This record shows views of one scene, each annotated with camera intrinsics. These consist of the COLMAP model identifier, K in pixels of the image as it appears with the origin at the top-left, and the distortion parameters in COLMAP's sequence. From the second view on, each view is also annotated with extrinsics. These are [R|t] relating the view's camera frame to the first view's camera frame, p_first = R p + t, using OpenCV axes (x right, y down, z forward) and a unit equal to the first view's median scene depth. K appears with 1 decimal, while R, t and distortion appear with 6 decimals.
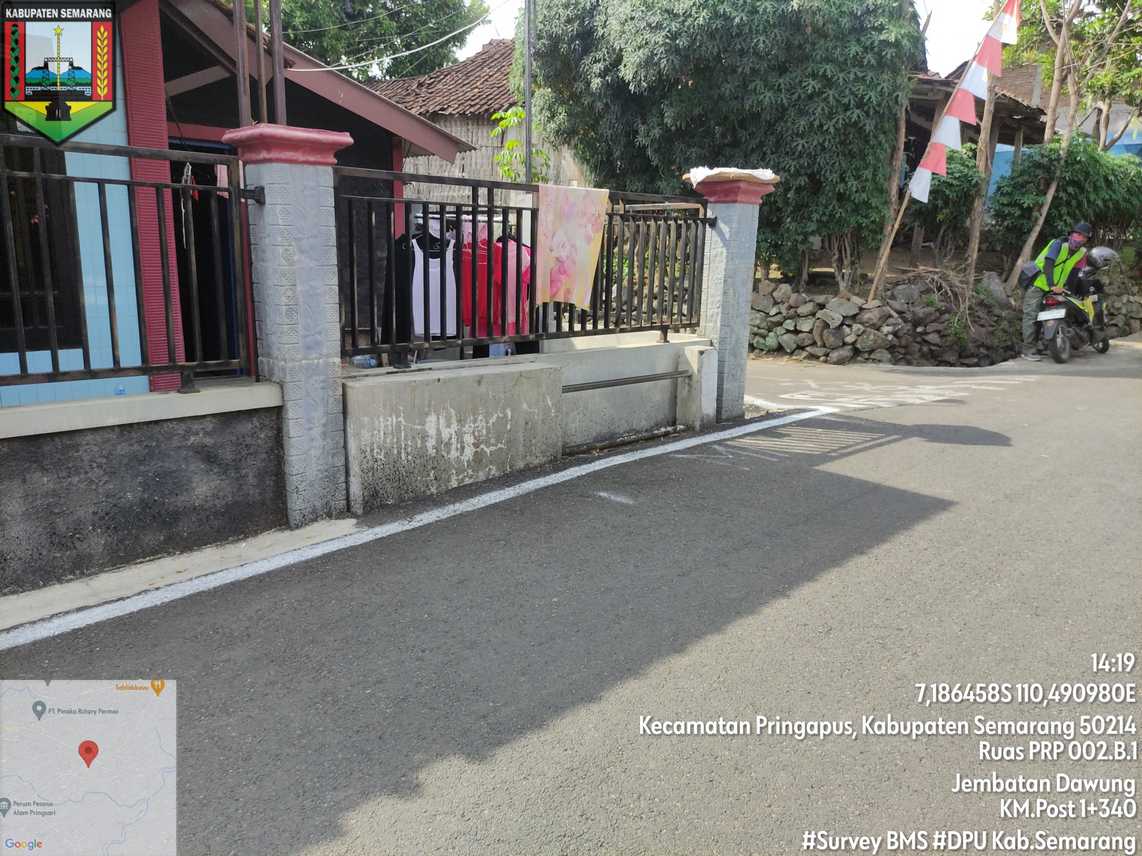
lens RADIAL K [[849.4, 0, 569.8], [0, 849.4, 424.0], [0, 0, 1]] dist [0.051815, -0.057503]
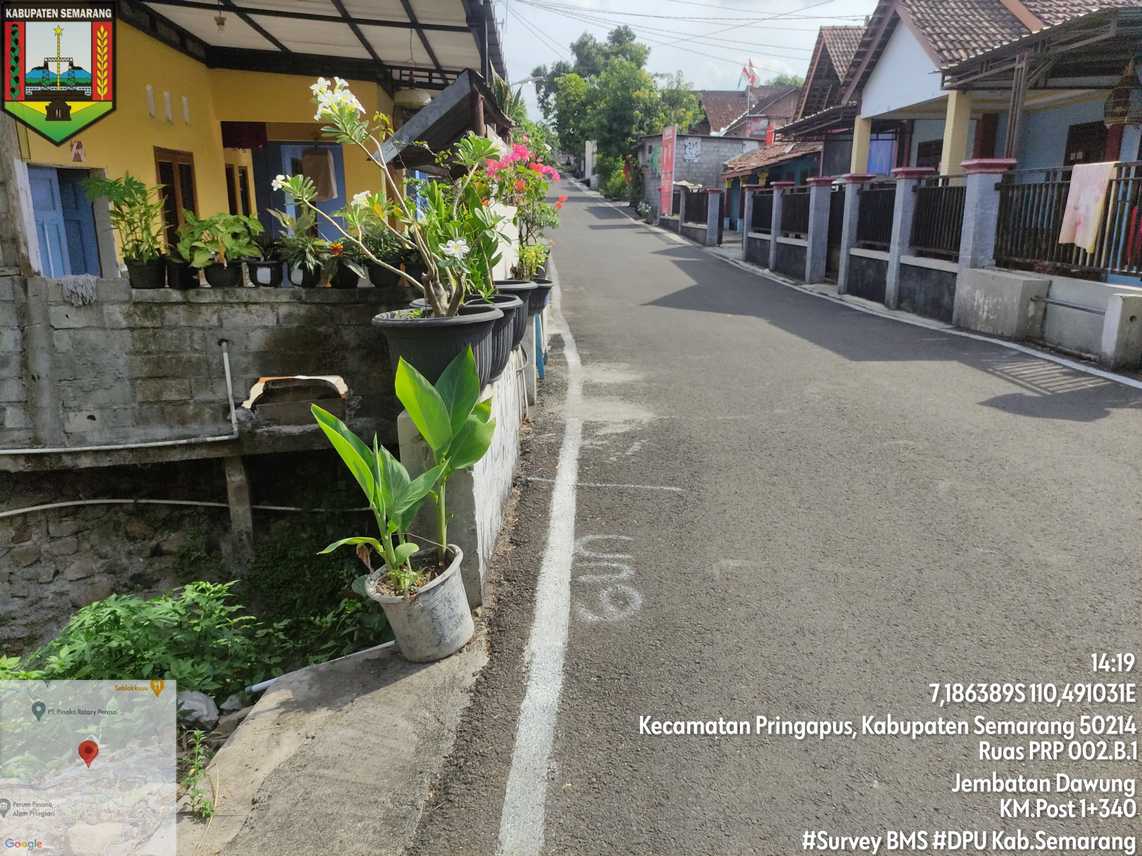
lens RADIAL K [[849.4, 0, 572.6], [0, 849.4, 426.7], [0, 0, 1]] dist [0.051815, -0.057503]
pose [[-0.692190, 0.161829, -0.703338, 1.636715], [-0.161925, 0.914869, 0.369859, -0.255406], [0.703316, 0.369901, -0.607059, 1.368032]]
